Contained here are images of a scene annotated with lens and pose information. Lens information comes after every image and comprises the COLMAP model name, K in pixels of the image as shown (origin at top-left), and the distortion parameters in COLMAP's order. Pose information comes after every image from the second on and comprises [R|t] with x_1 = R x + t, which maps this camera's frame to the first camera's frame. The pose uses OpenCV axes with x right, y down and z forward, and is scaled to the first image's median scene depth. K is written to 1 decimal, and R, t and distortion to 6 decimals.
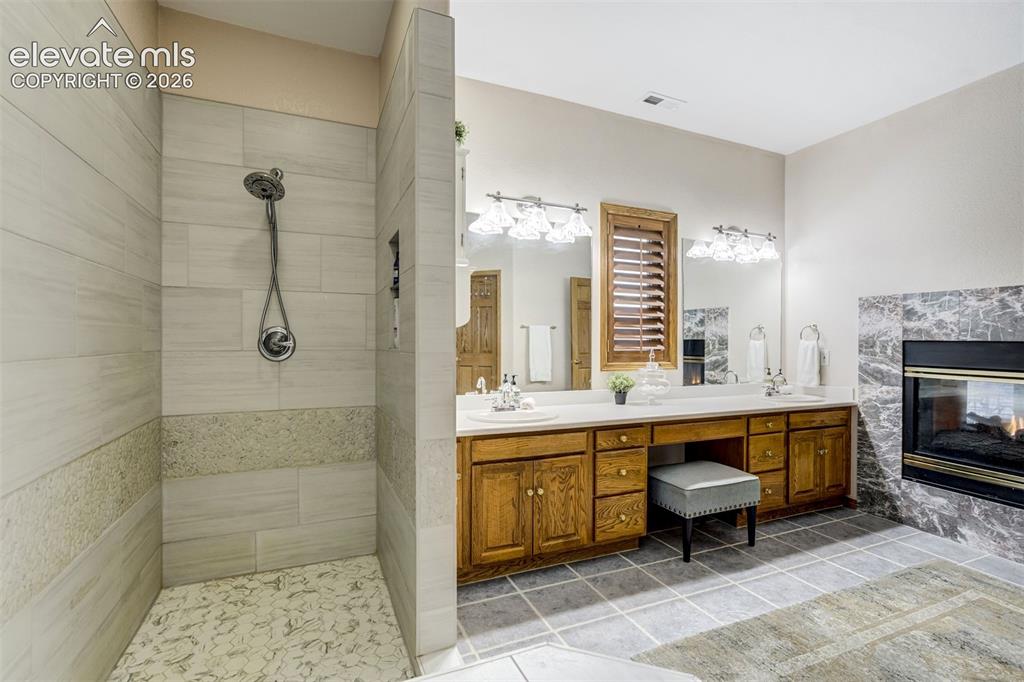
lens RADIAL K [[470.1, 0, 508.1], [0, 470.1, 342.4], [0, 0, 1]] dist [-0.038987, 0.007334]
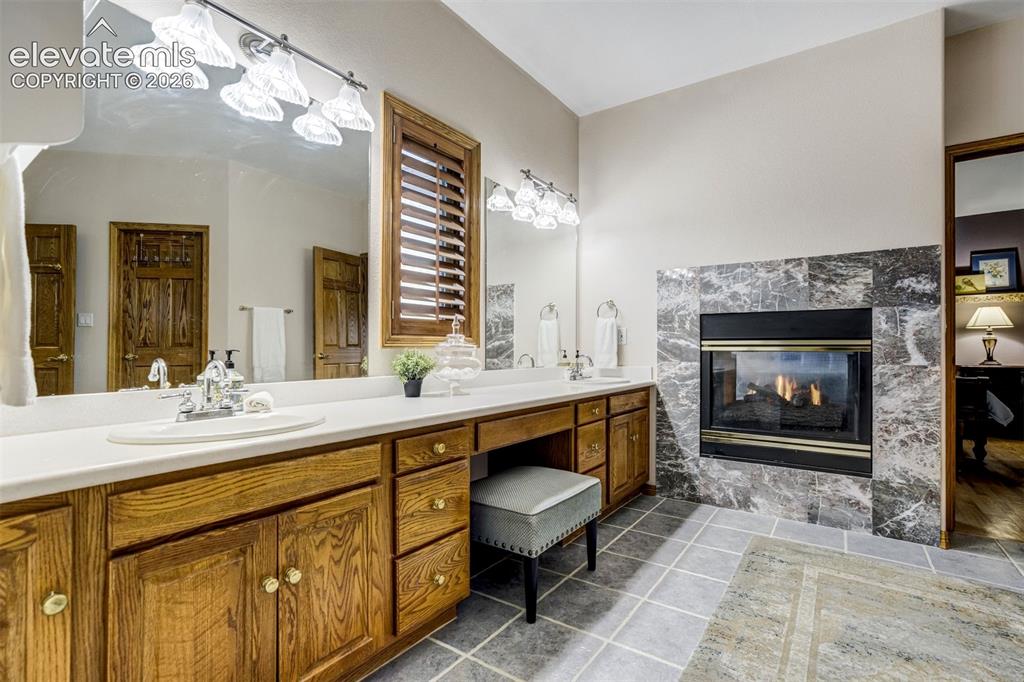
lens RADIAL K [[470.1, 0, 516.1], [0, 470.1, 343.5], [0, 0, 1]] dist [-0.038987, 0.007334]
pose [[0.843085, 0.002609, 0.537774, 0.004261], [0.003927, 0.999932, -0.011008, 0.068433], [-0.537766, 0.011393, 0.843017, 0.384411]]
